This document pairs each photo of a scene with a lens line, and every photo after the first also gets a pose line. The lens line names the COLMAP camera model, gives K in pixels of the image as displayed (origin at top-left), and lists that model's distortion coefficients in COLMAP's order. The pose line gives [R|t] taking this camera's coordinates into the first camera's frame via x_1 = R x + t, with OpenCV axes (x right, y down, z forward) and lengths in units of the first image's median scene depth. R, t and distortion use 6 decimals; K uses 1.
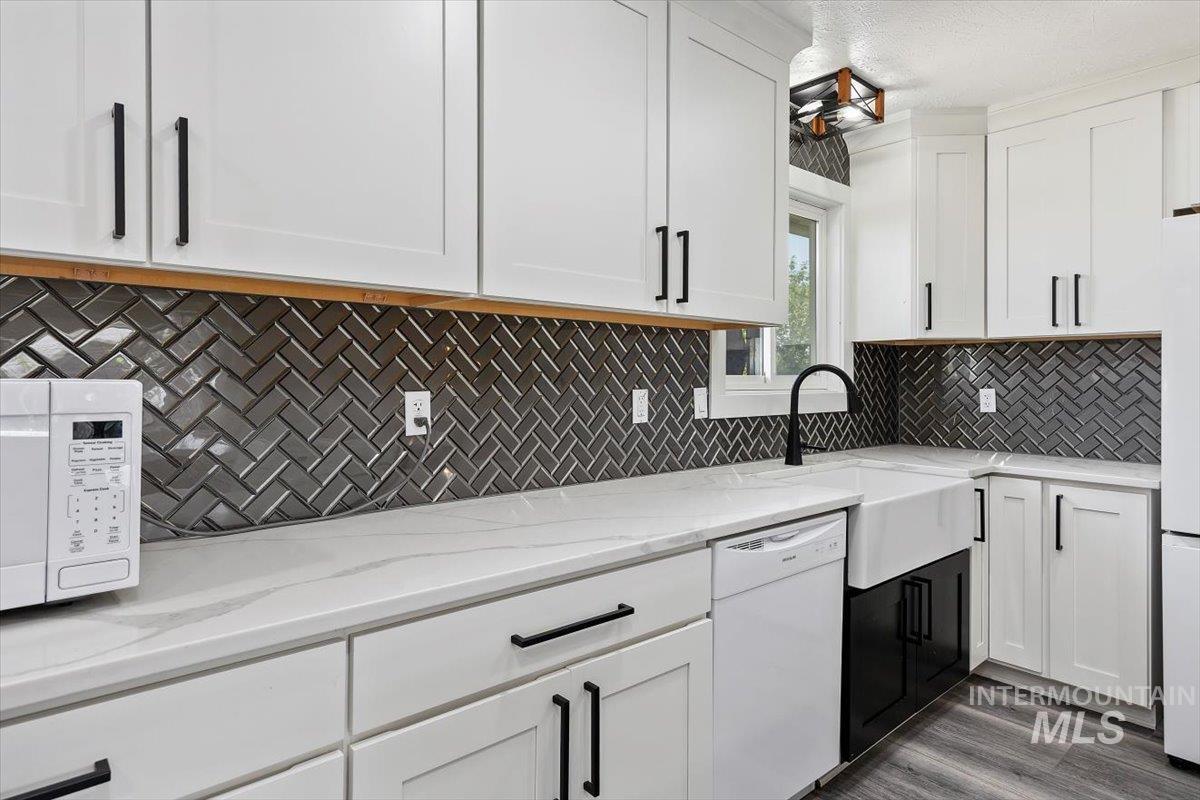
lens RADIAL K [[678.0, 0, 627.8], [0, 678.0, 378.1], [0, 0, 1]] dist [0.031665, 0.003285]
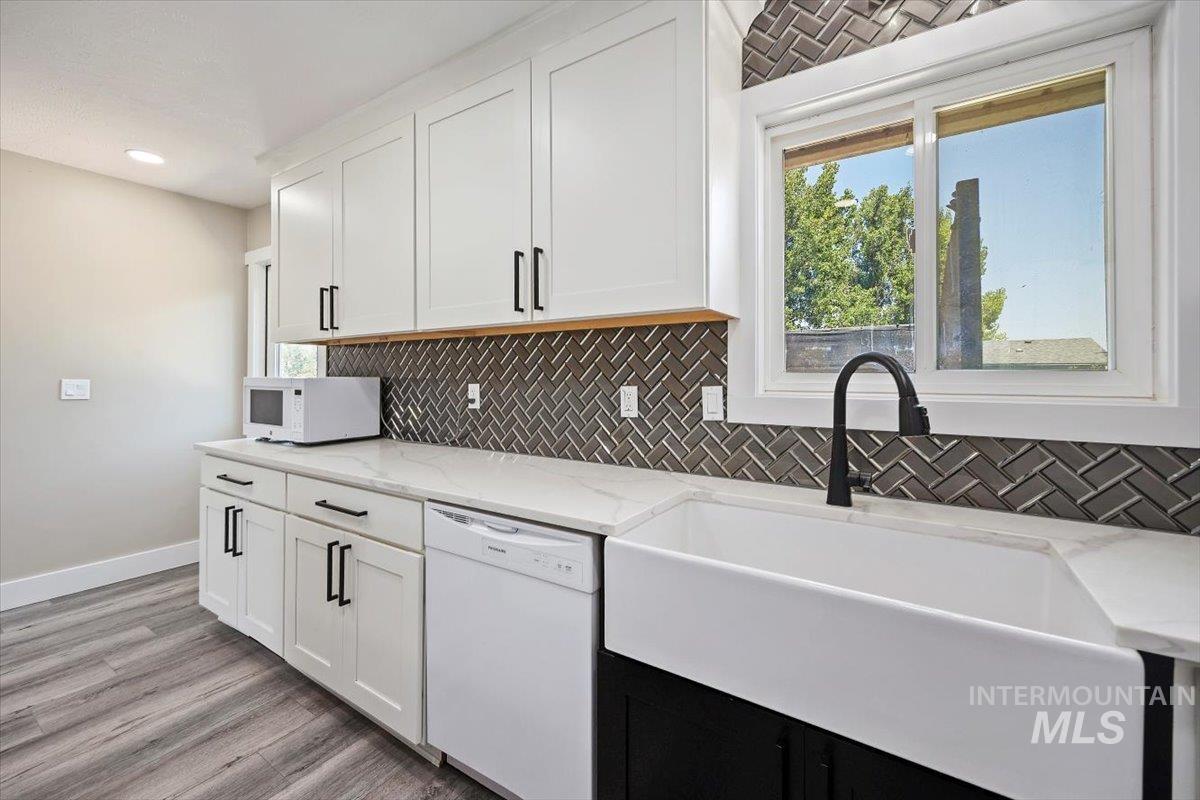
lens RADIAL K [[508.8, 0, 569.3], [0, 508.8, 370.7], [0, 0, 1]] dist [-0.001695, 0.000976]
pose [[0.220561, -0.017129, -0.975223, 0.751495], [-0.003447, 0.999826, -0.018341, 0.006303], [0.975367, 0.007407, 0.220464, 0.691223]]
